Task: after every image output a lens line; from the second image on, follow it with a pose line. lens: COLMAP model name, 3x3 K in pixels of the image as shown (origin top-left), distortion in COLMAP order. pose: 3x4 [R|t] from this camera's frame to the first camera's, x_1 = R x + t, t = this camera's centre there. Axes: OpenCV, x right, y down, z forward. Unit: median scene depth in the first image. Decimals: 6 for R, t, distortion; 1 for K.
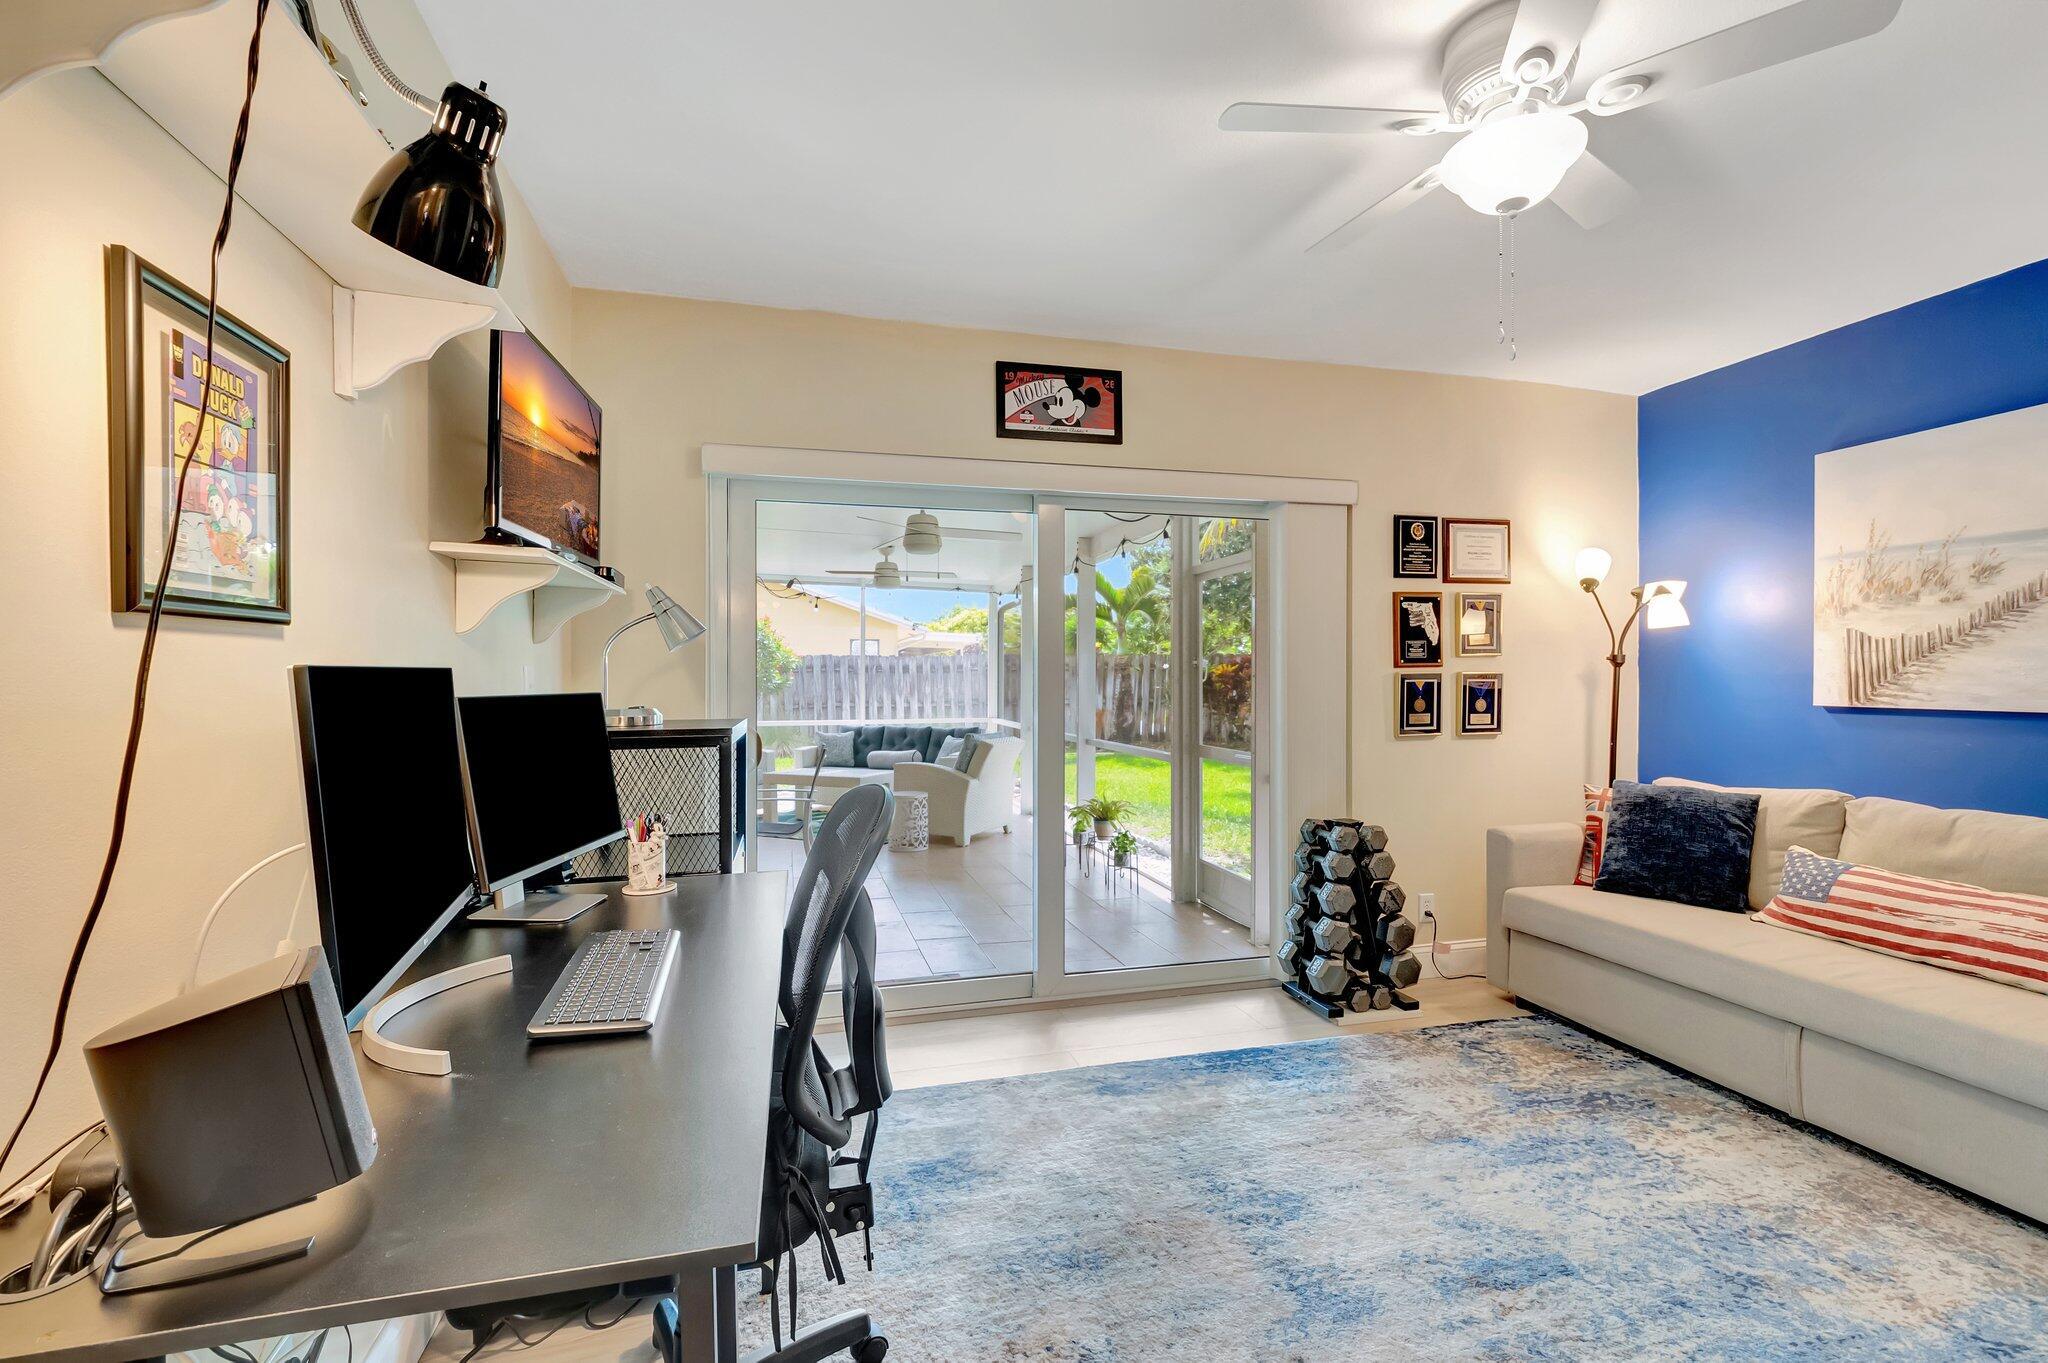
lens RADIAL K [[920.1, 0, 1024.0], [0, 920.1, 681.5], [0, 0, 1]] dist [0.000487, 0.000050]
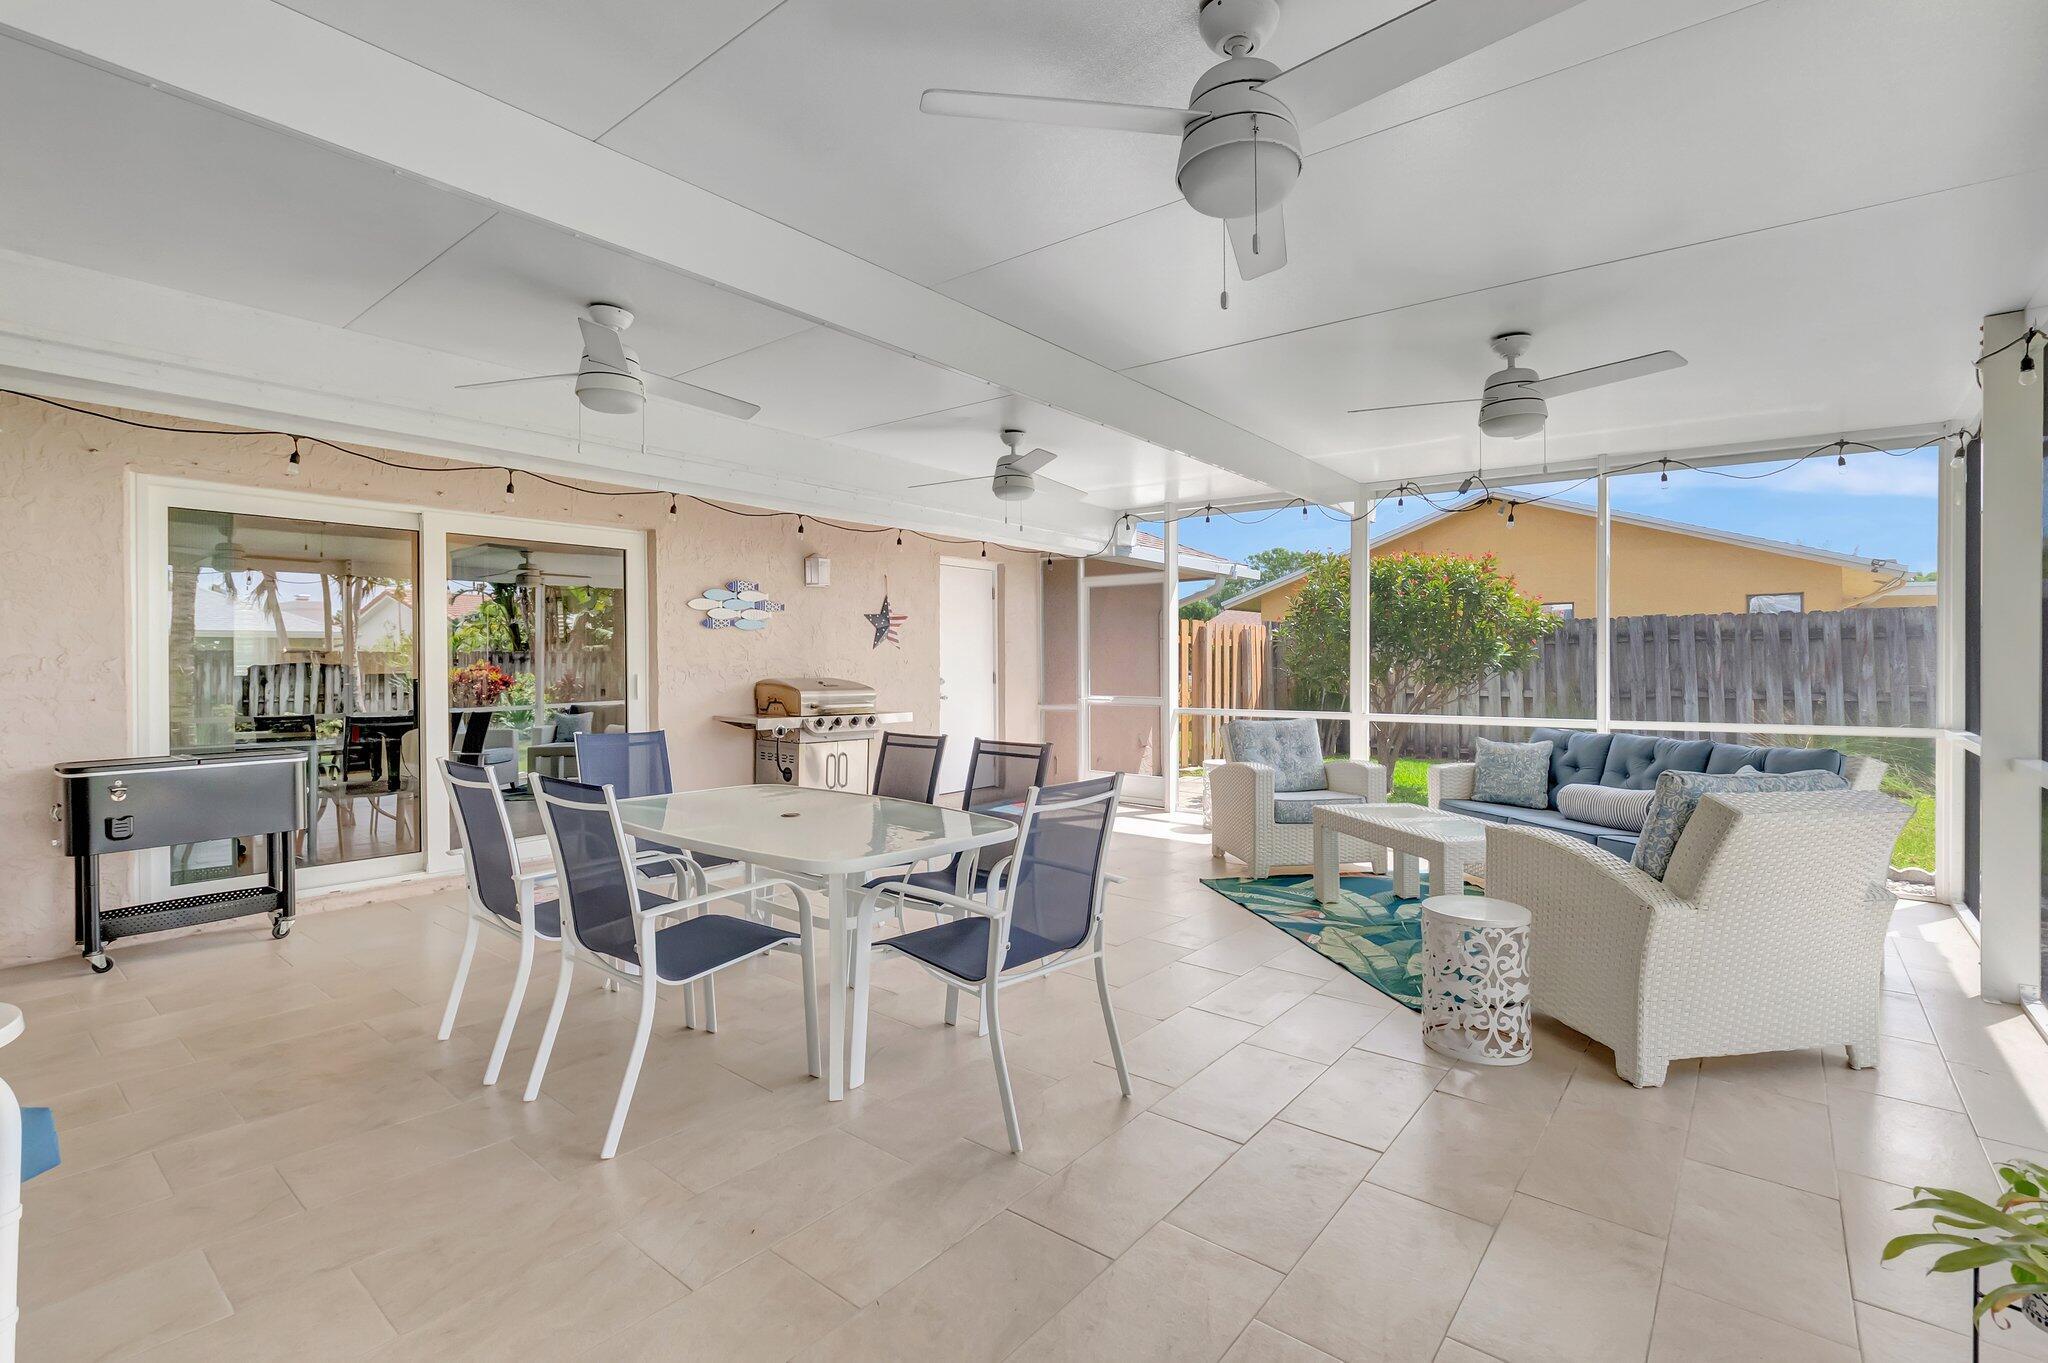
lens RADIAL K [[920.1, 0, 1024.0], [0, 920.1, 681.5], [0, 0, 1]] dist [0.000487, 0.000050]
pose [[0.596119, 0.012037, -0.802806, 0.046166], [-0.000699, 0.999895, 0.014473, 0.009987], [0.802896, -0.008067, 0.596065, 0.347204]]
